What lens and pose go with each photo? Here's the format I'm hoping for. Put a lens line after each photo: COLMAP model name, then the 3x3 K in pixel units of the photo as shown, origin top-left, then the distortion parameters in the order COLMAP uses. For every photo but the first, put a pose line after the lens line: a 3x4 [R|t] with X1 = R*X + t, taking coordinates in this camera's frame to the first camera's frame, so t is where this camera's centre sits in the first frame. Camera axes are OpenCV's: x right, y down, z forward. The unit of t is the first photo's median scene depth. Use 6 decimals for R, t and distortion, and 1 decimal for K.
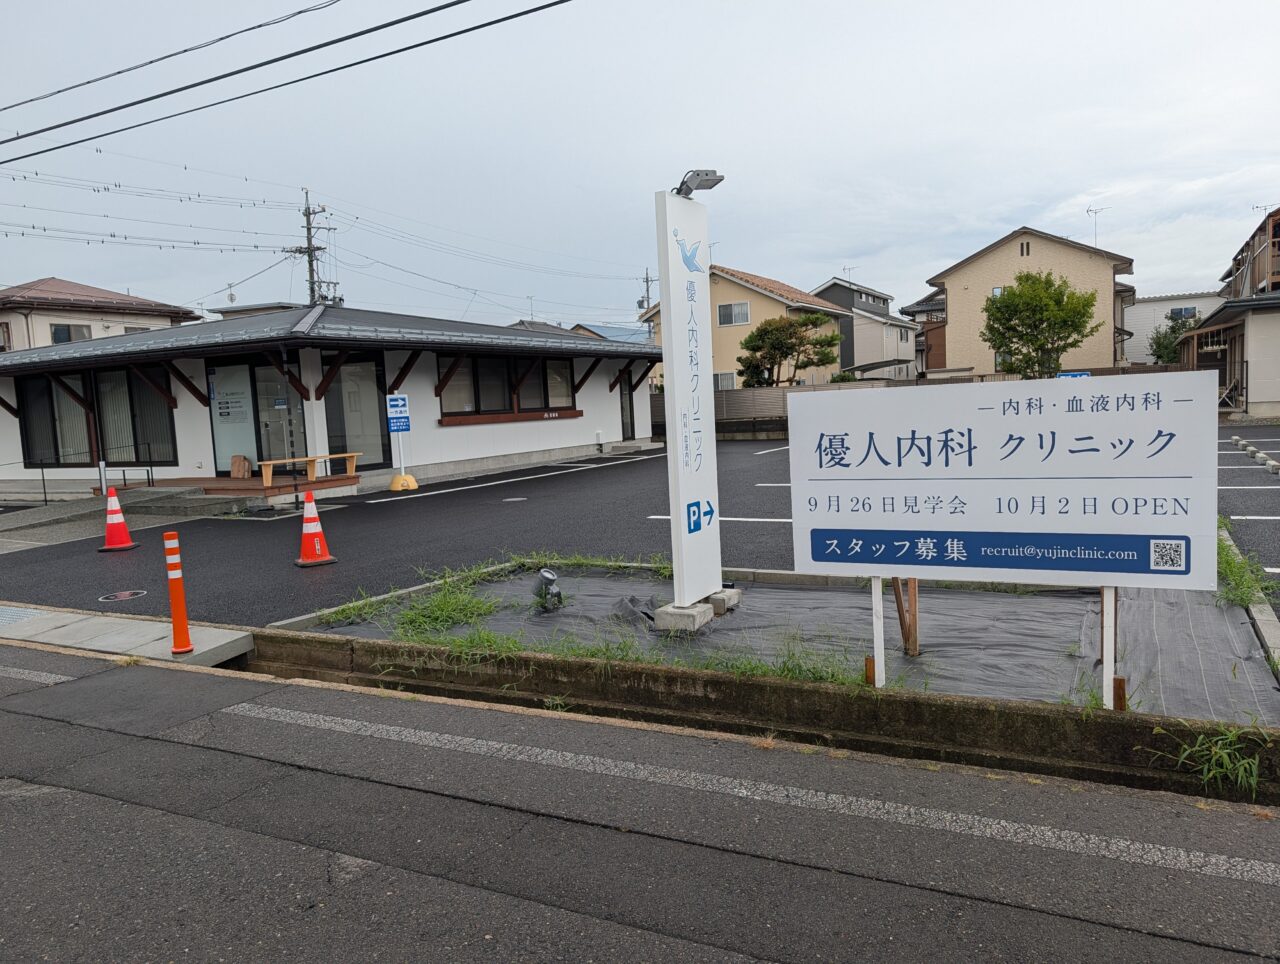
lens RADIAL K [[919.0, 0, 640.0], [0, 919.0, 482.0], [0, 0, 1]] dist [0.002237, -0.003594]
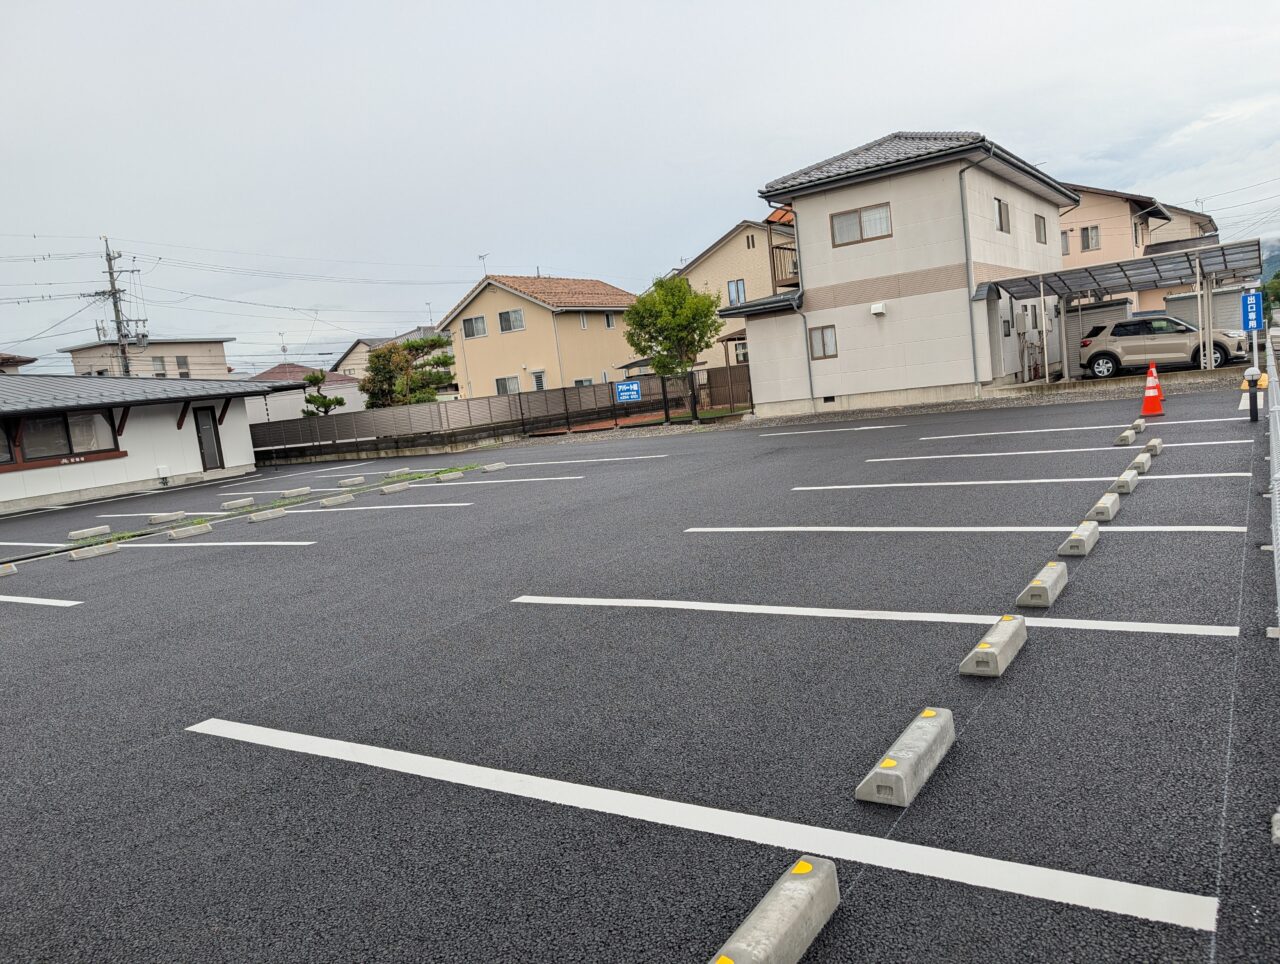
lens RADIAL K [[919.0, 0, 640.0], [0, 919.0, 482.0], [0, 0, 1]] dist [0.002237, -0.003594]
pose [[0.992857, -0.052454, -0.107158, 0.468128], [0.055250, 0.998201, 0.023293, -0.021314], [0.105744, -0.029047, 0.993969, -0.041774]]
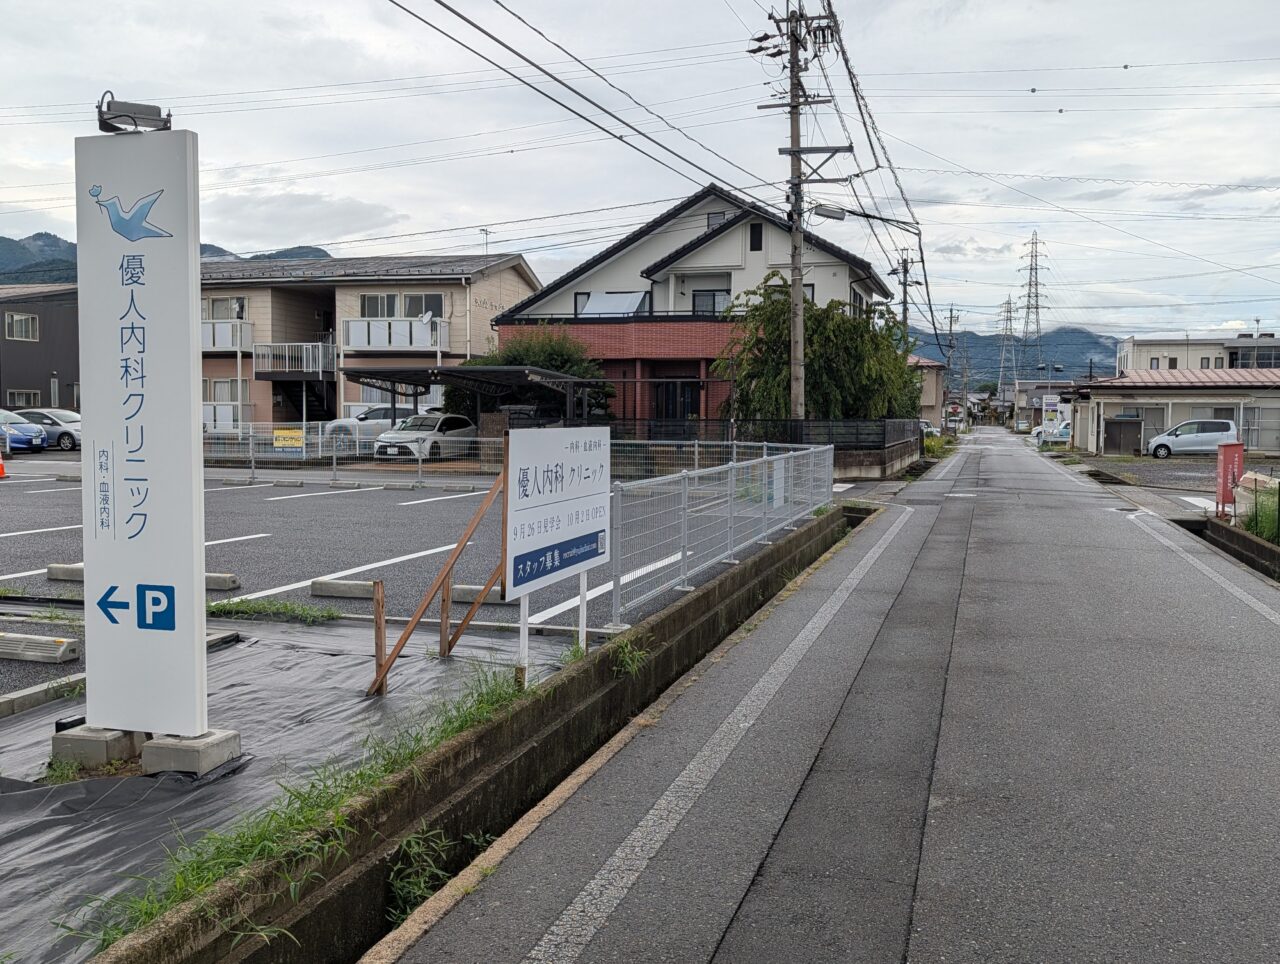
lens RADIAL K [[1173.8, 0, 640.0], [0, 1173.8, 482.0], [0, 0, 1]] dist [0.007594, 0.003141]
pose [[-0.187225, -0.013213, 0.982228, -1.211015], [0.097812, 0.994690, 0.032025, -0.070054], [-0.977435, 0.102069, -0.184938, 1.113731]]
